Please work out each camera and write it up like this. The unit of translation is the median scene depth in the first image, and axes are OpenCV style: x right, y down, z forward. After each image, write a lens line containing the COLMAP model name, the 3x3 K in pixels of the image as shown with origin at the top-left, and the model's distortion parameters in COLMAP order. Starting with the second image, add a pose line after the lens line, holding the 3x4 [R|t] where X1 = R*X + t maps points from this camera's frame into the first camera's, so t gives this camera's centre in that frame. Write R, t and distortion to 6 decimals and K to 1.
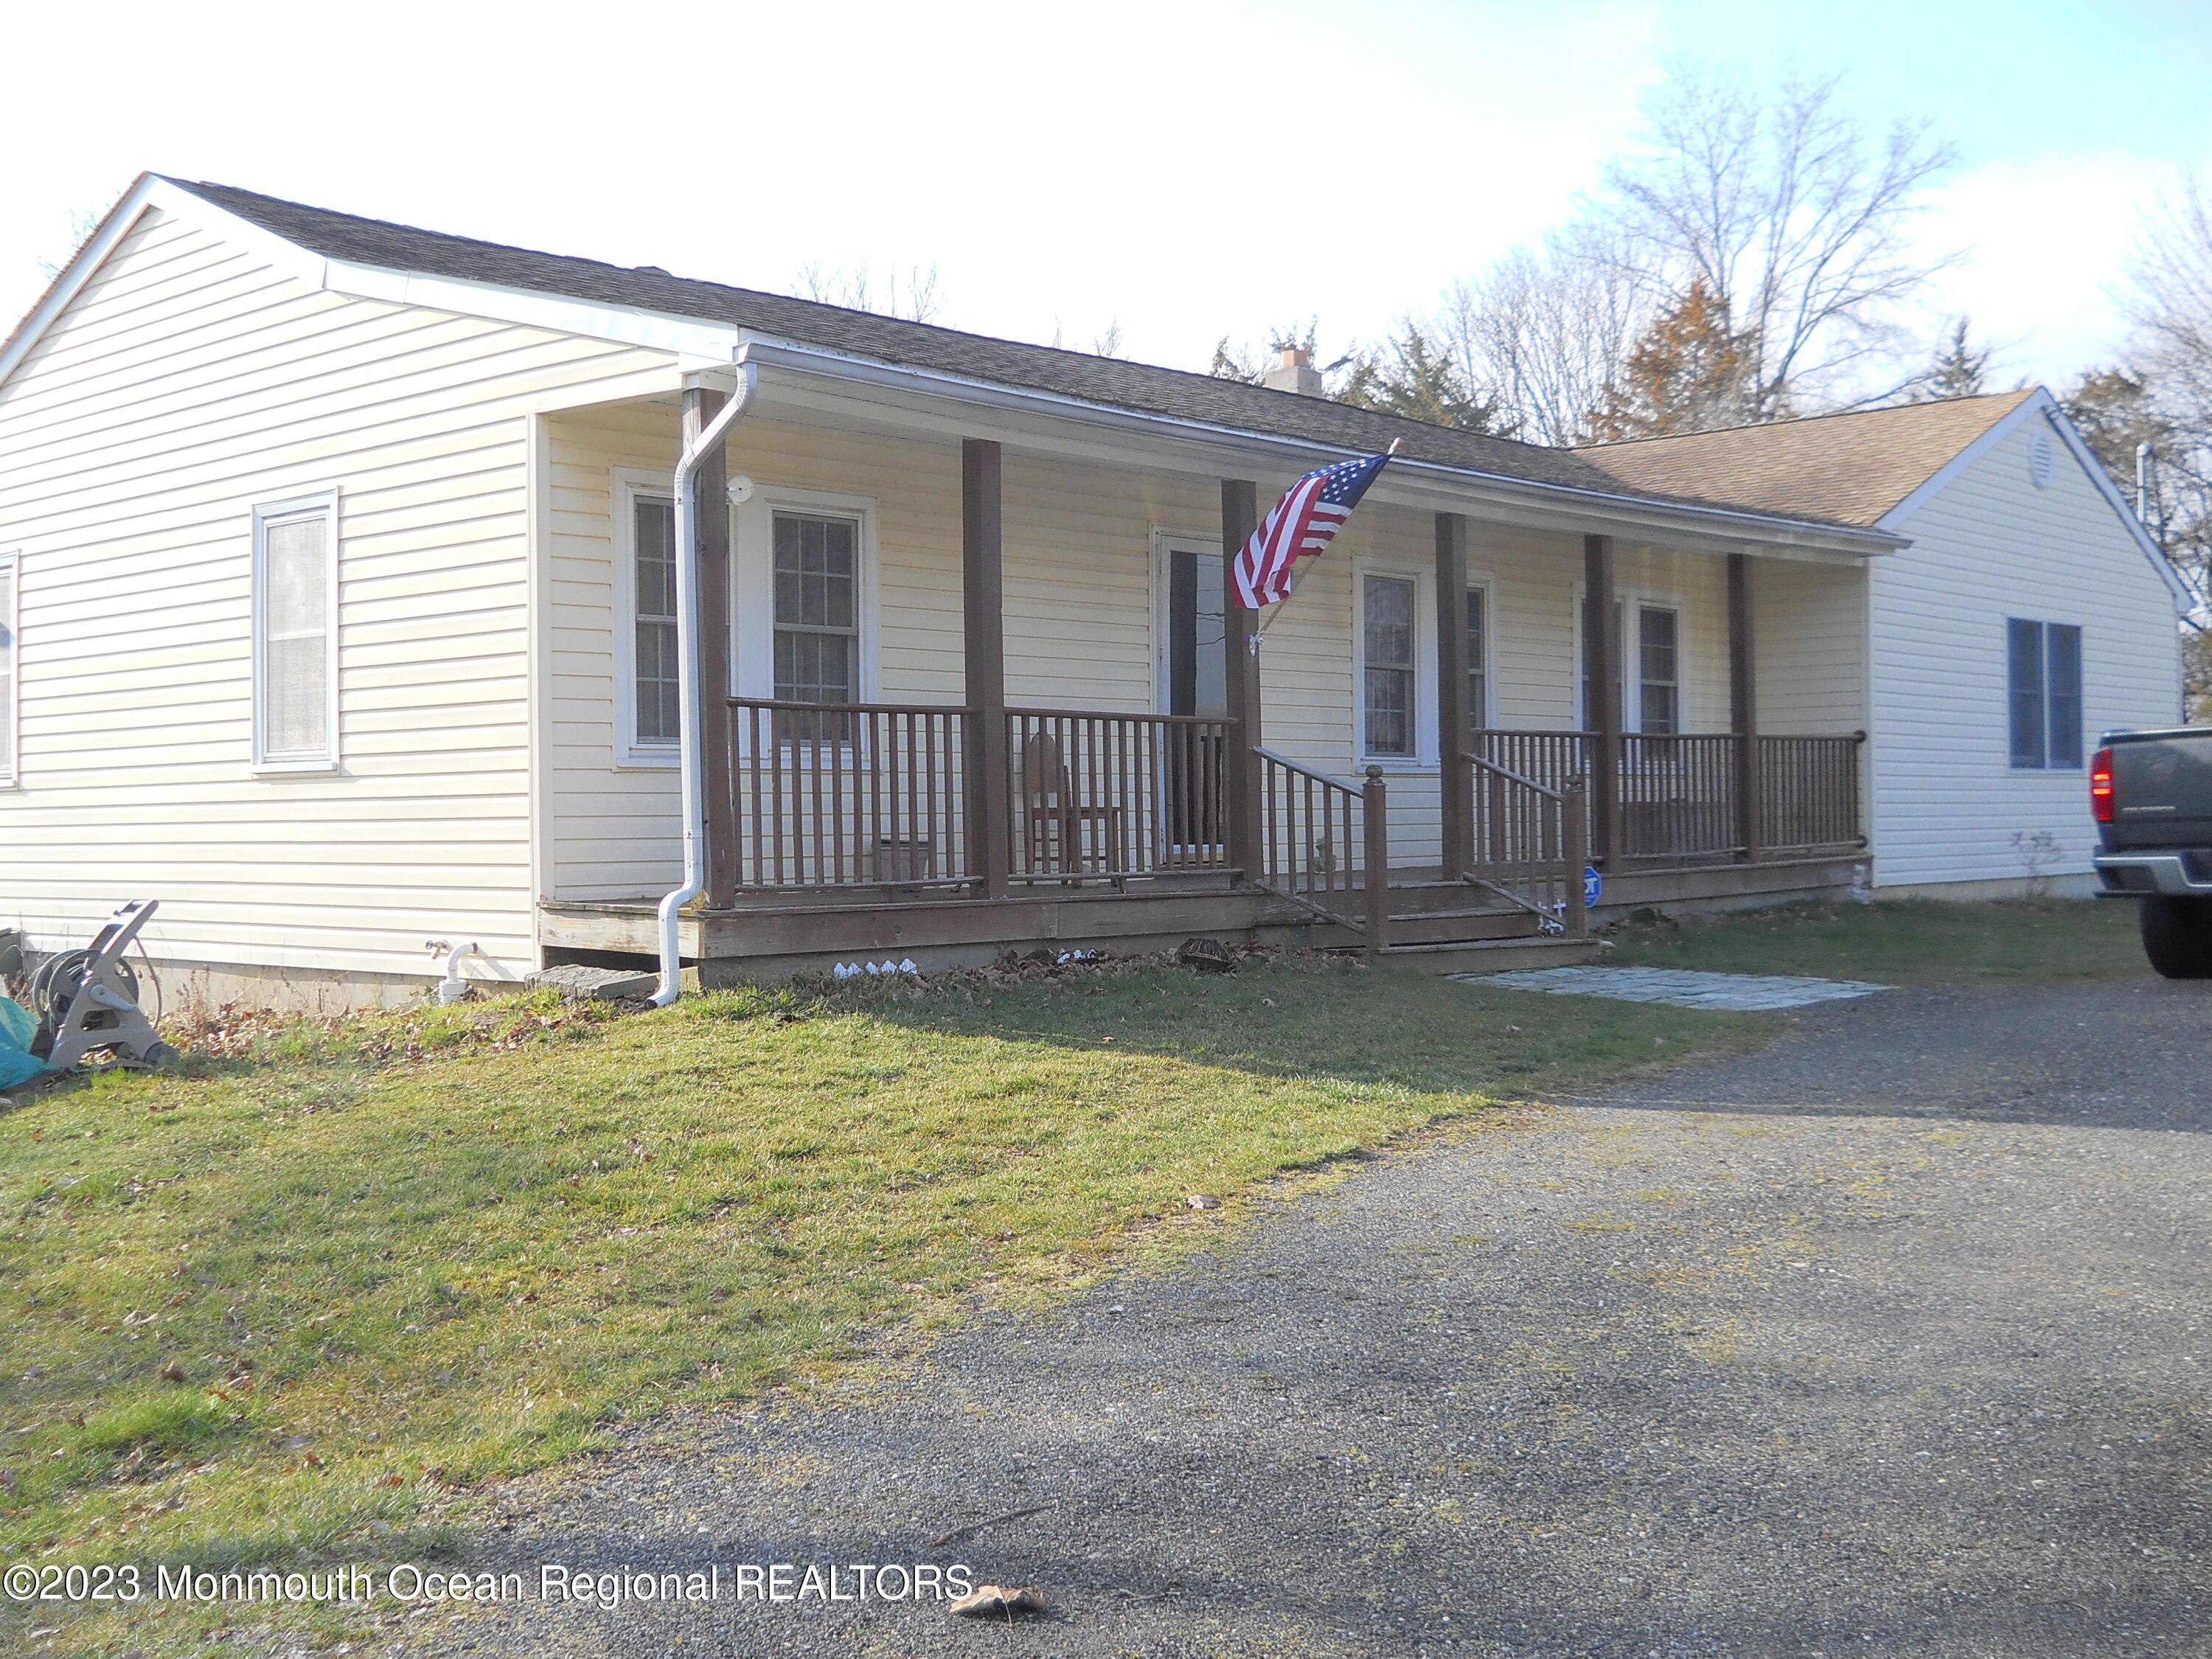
lens RADIAL K [[2477.7, 0, 1002.9], [0, 2477.7, 817.6], [0, 0, 1]] dist [-0.056431, 0.051431]
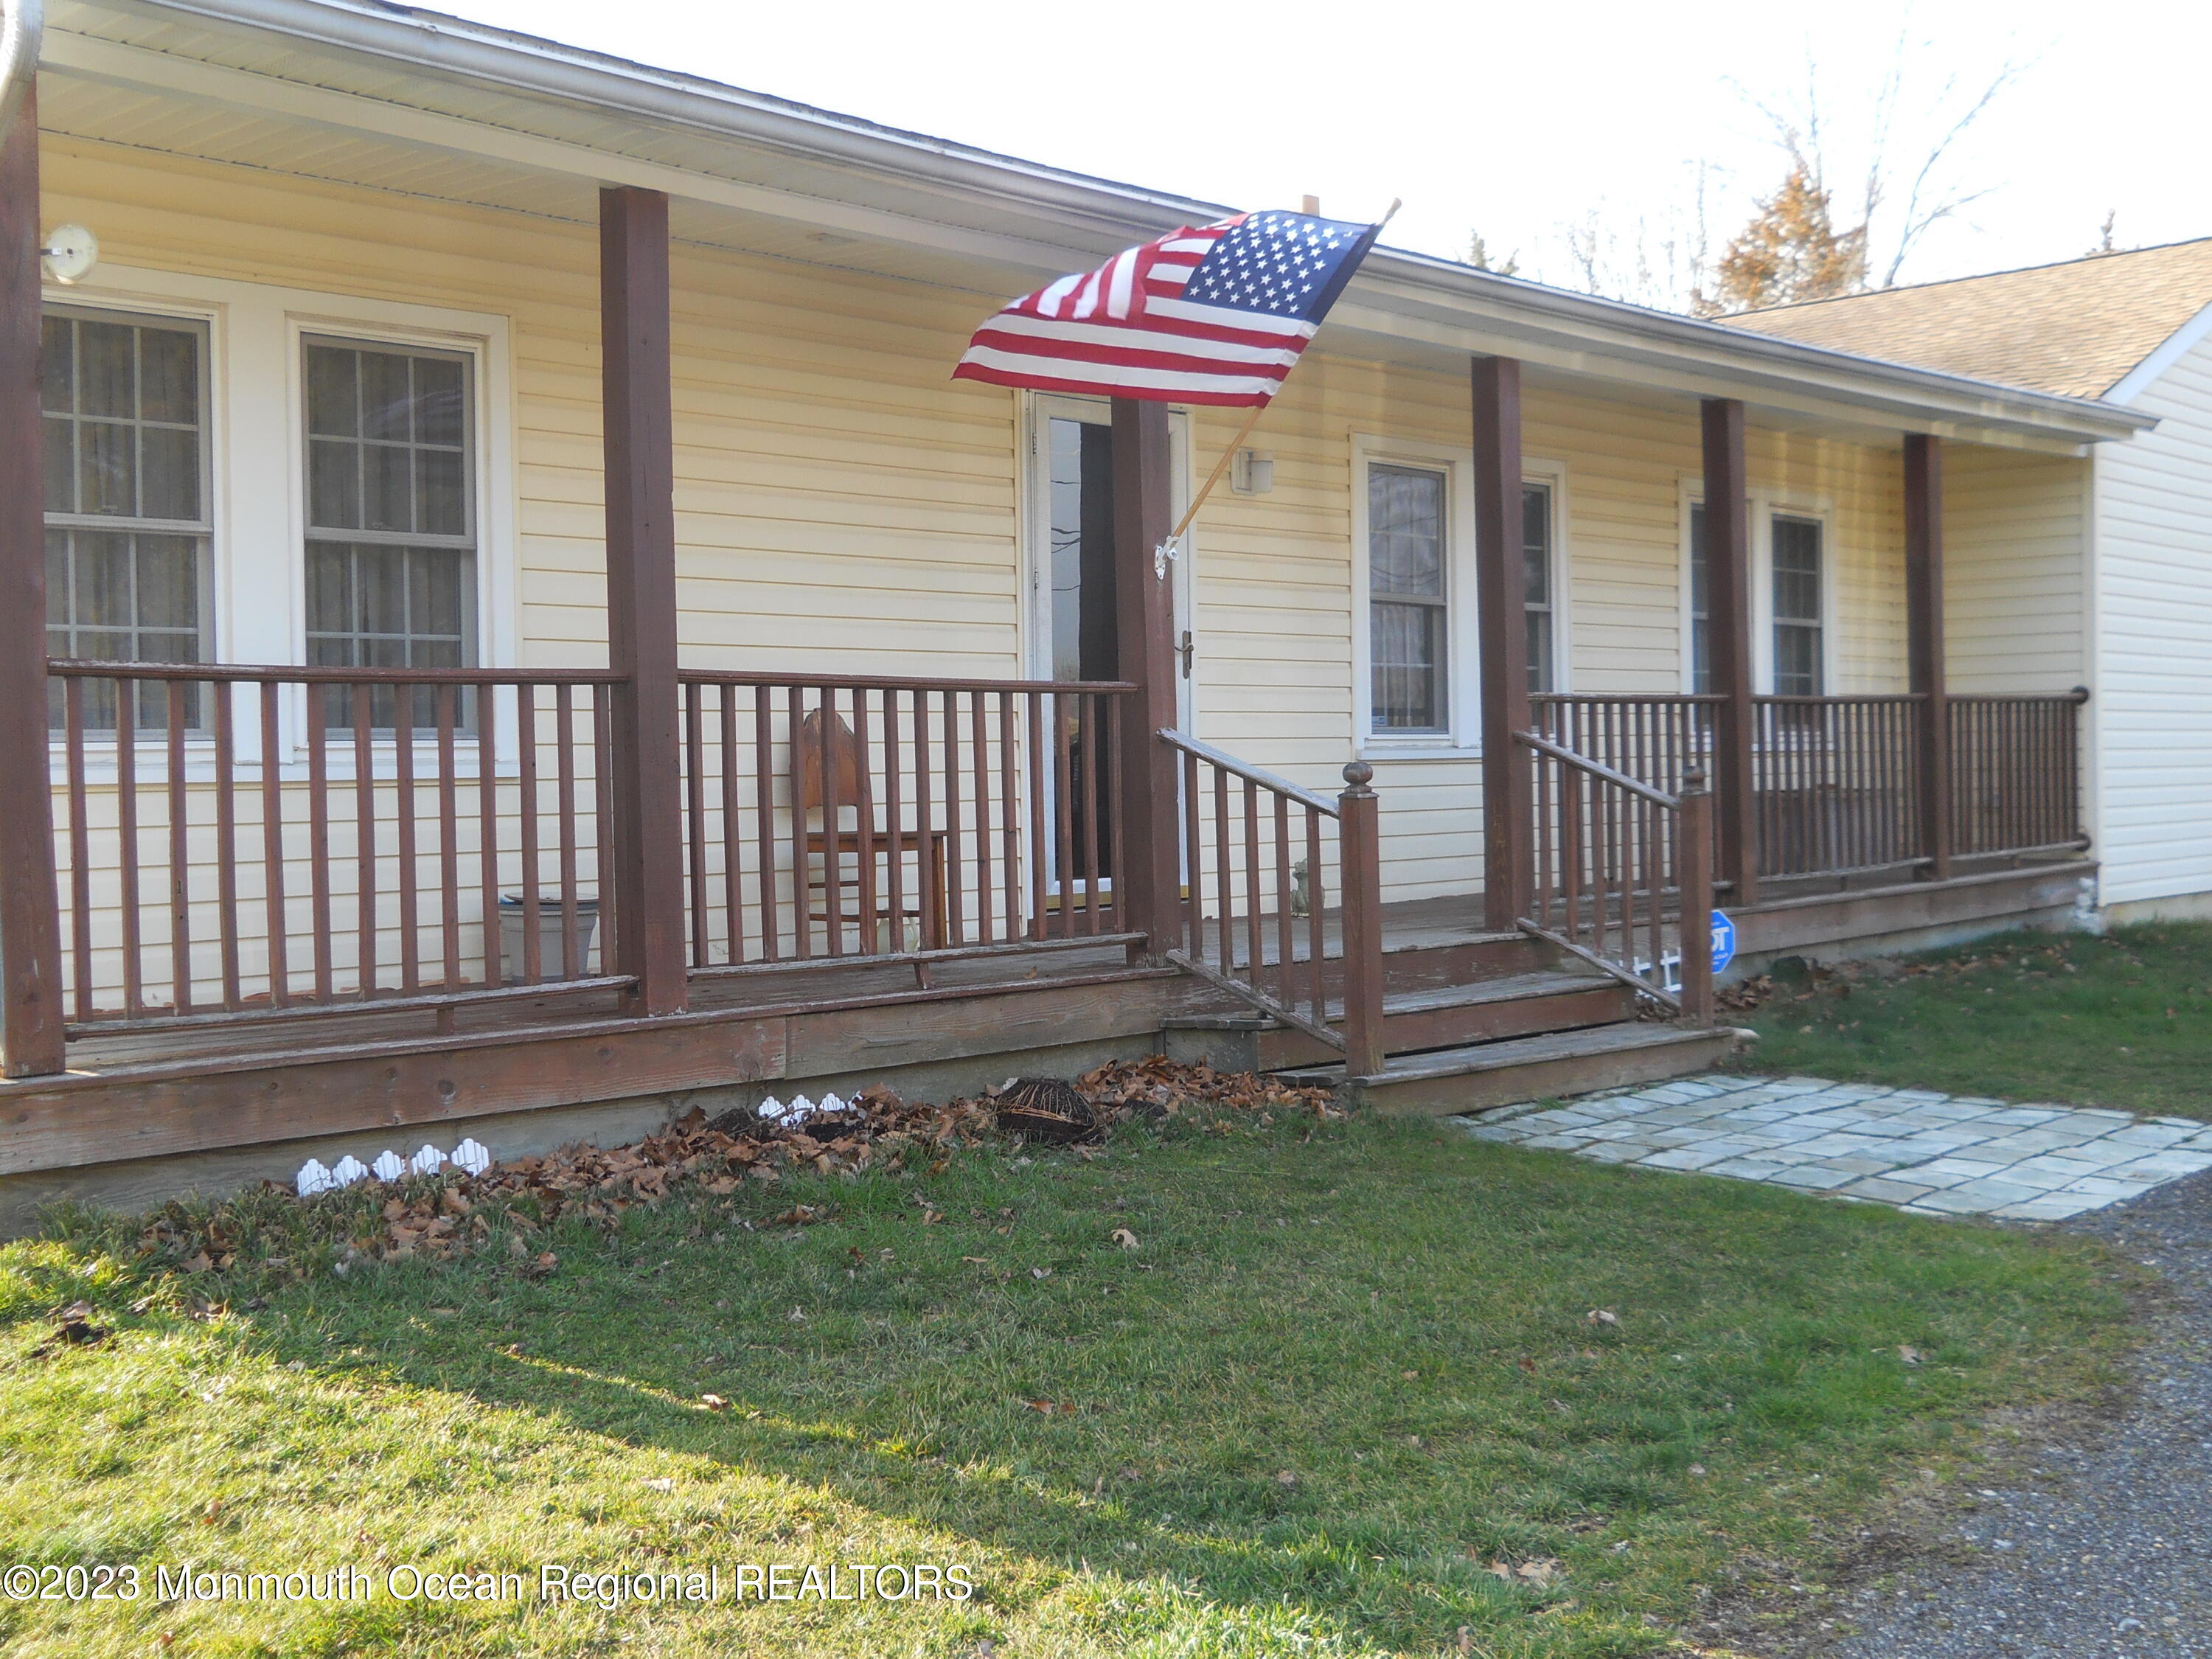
lens RADIAL K [[2477.7, 0, 1002.9], [0, 2477.7, 817.6], [0, 0, 1]] dist [-0.056431, 0.051431]
pose [[0.999547, -0.006849, -0.029302, 0.067566], [0.007409, 0.999791, 0.019030, -0.016239], [0.029165, -0.019239, 0.999389, 0.335429]]
